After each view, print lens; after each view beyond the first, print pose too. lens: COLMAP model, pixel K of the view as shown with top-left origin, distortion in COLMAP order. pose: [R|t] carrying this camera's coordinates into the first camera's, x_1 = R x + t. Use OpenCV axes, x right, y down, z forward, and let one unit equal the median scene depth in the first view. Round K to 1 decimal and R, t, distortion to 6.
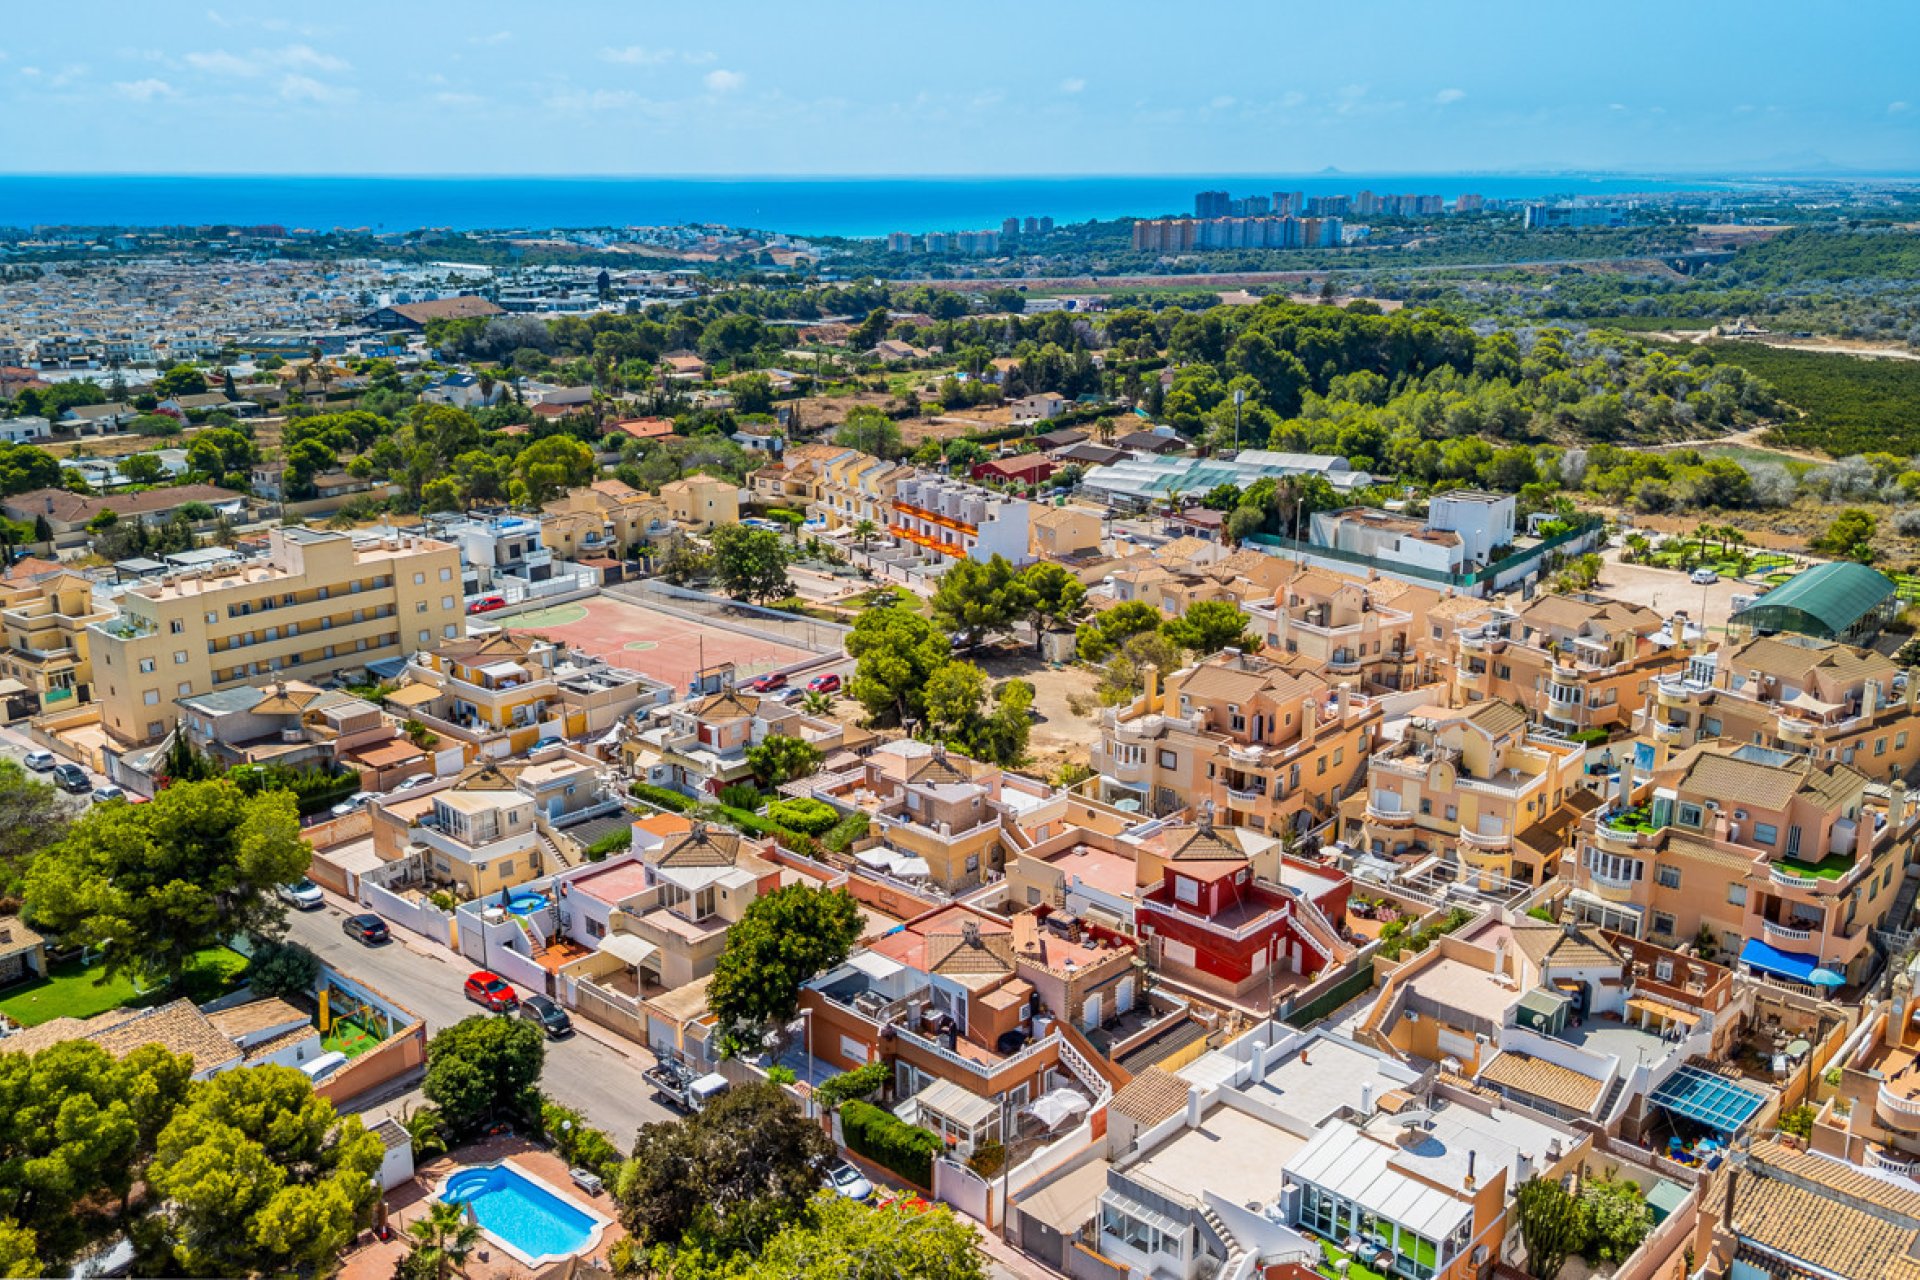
lens RADIAL K [[1664.8, 0, 960.0], [0, 1664.8, 640.0], [0, 0, 1]] dist [0.071788, -0.114878]
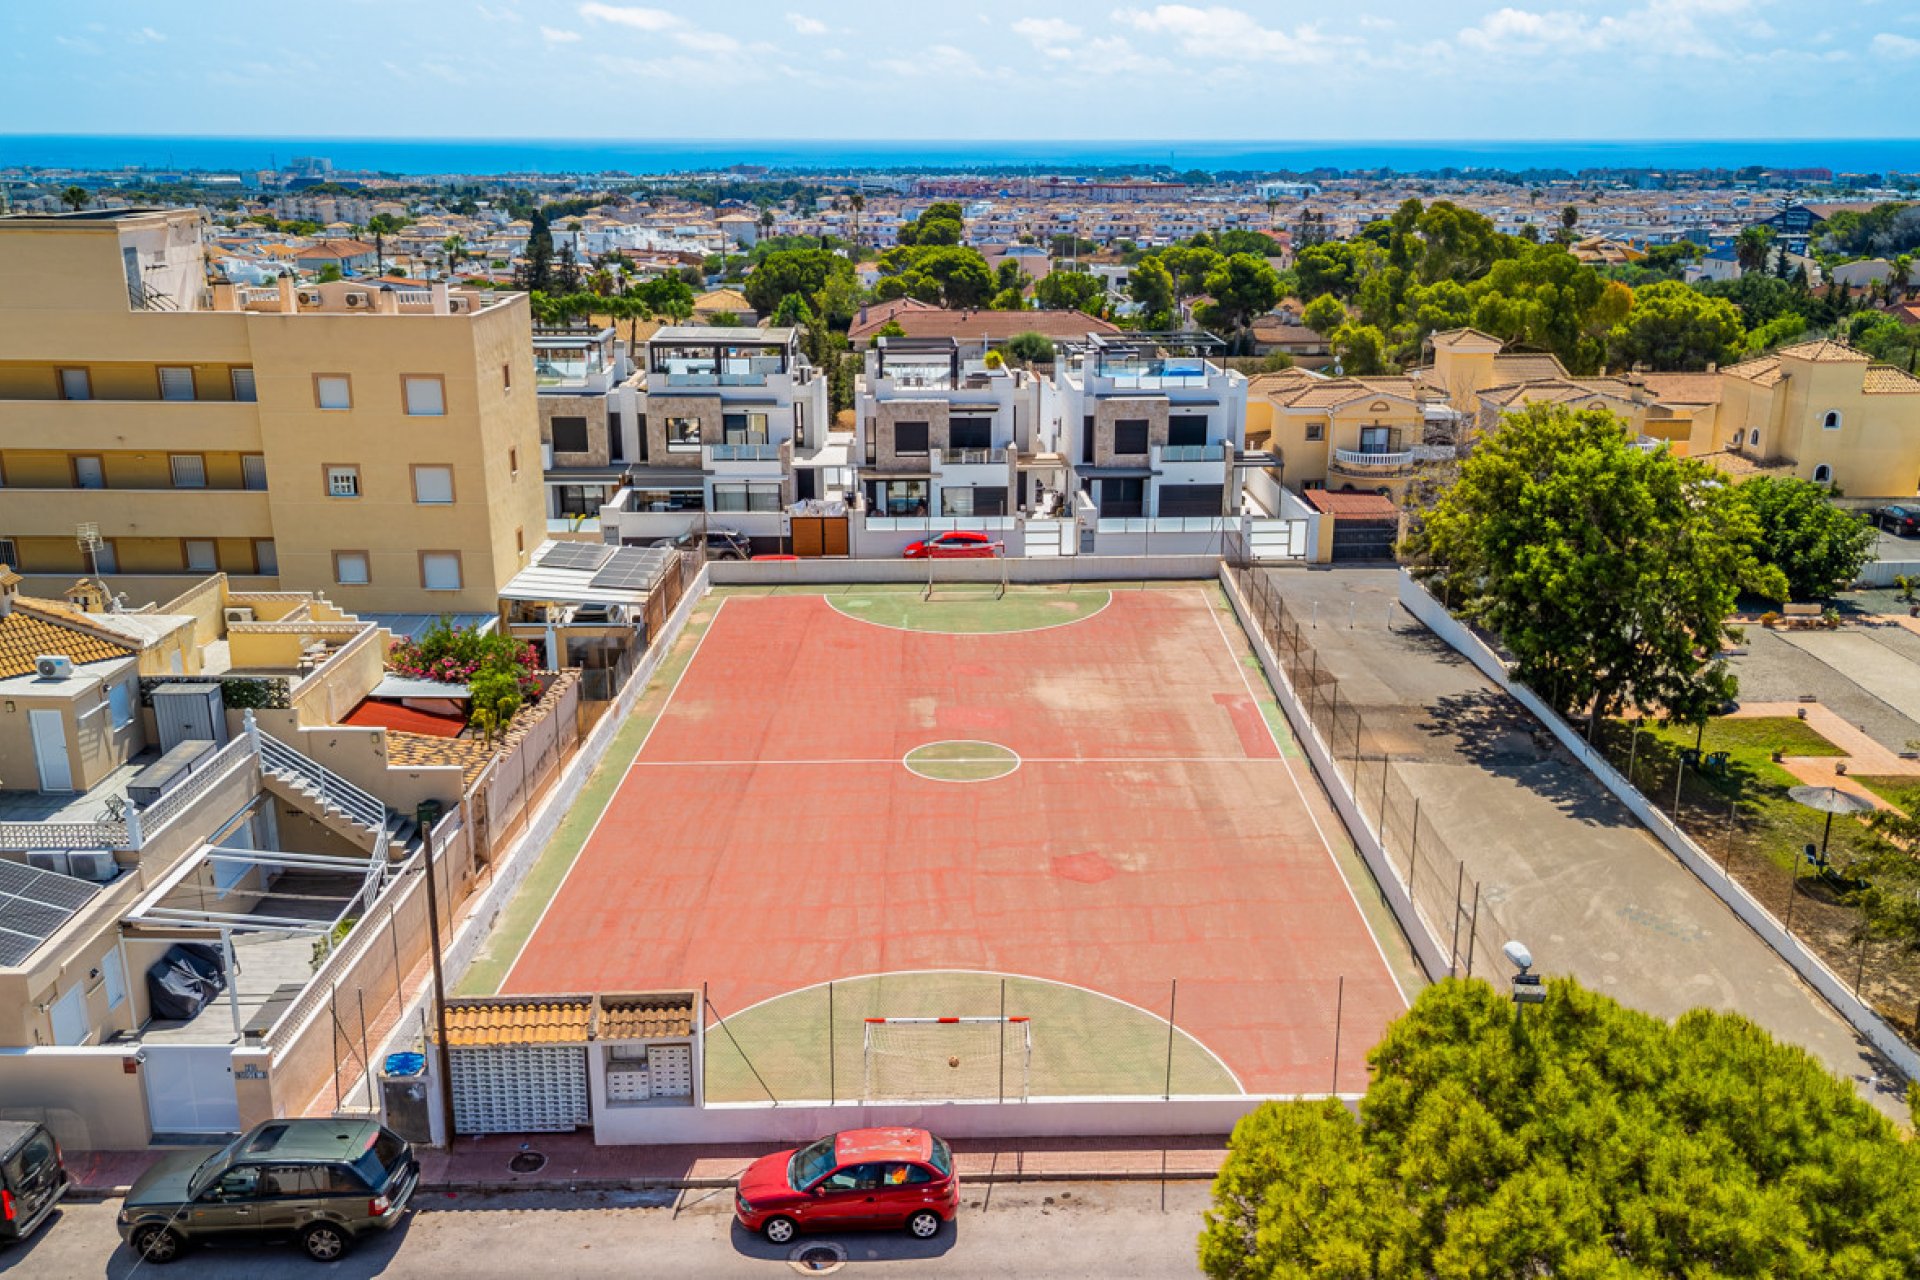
lens RADIAL K [[1691.1, 0, 960.0], [0, 1691.1, 640.0], [0, 0, 1]] dist [0.109272, -0.210633]
pose [[0.664132, 0.214512, -0.716180, 0.014162], [-0.201696, 0.973841, 0.104650, -0.064447], [0.719894, 0.074949, 0.690025, 1.115301]]
